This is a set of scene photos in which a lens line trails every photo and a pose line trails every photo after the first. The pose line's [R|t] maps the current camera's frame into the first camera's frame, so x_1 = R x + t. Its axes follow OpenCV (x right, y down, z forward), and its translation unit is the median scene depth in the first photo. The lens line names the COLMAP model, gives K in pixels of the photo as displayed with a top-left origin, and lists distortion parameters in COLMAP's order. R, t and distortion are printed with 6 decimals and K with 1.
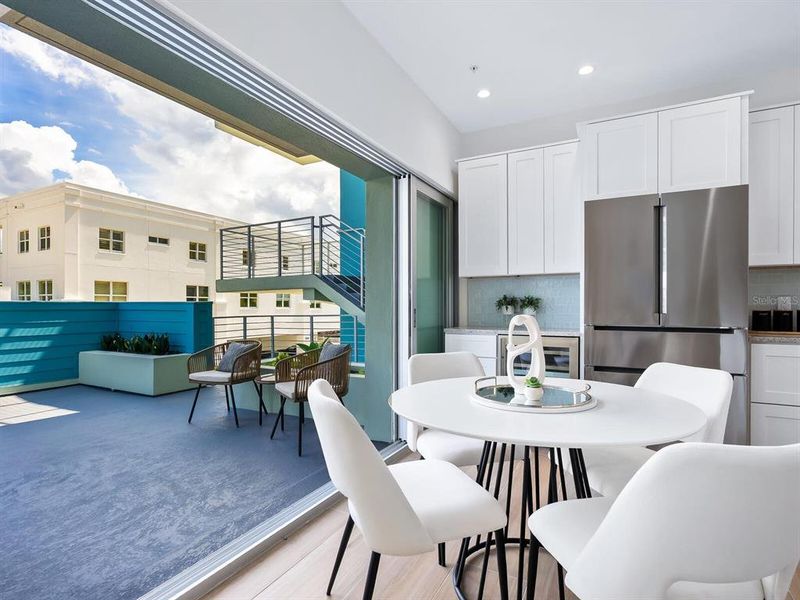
lens RADIAL K [[414.6, 0, 402.5], [0, 414.6, 301.9], [0, 0, 1]] dist [-0.006178, 0.000316]
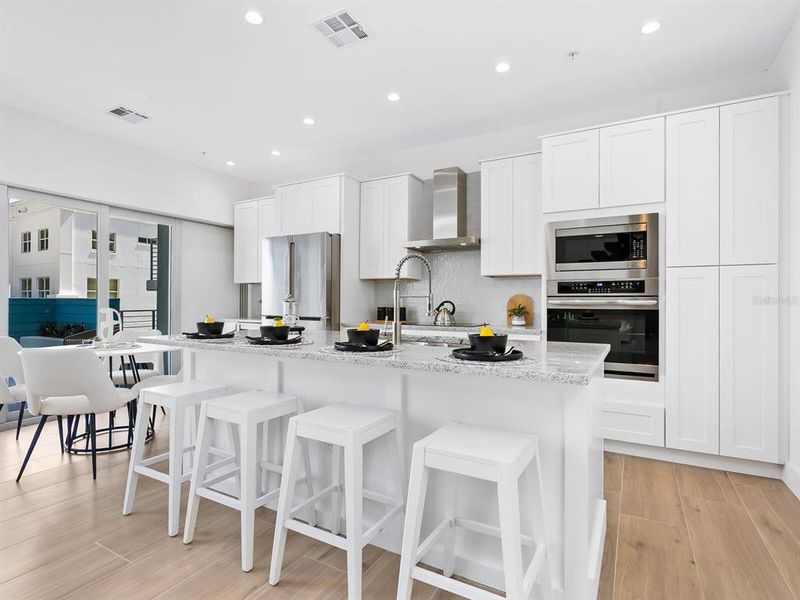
lens RADIAL K [[414.6, 0, 402.5], [0, 414.6, 301.9], [0, 0, 1]] dist [-0.006178, 0.000316]
pose [[0.999324, 0.010906, -0.035104, 0.136389], [-0.010774, 0.999934, 0.003929, -0.001279], [0.035145, -0.003548, 0.999376, -0.074786]]
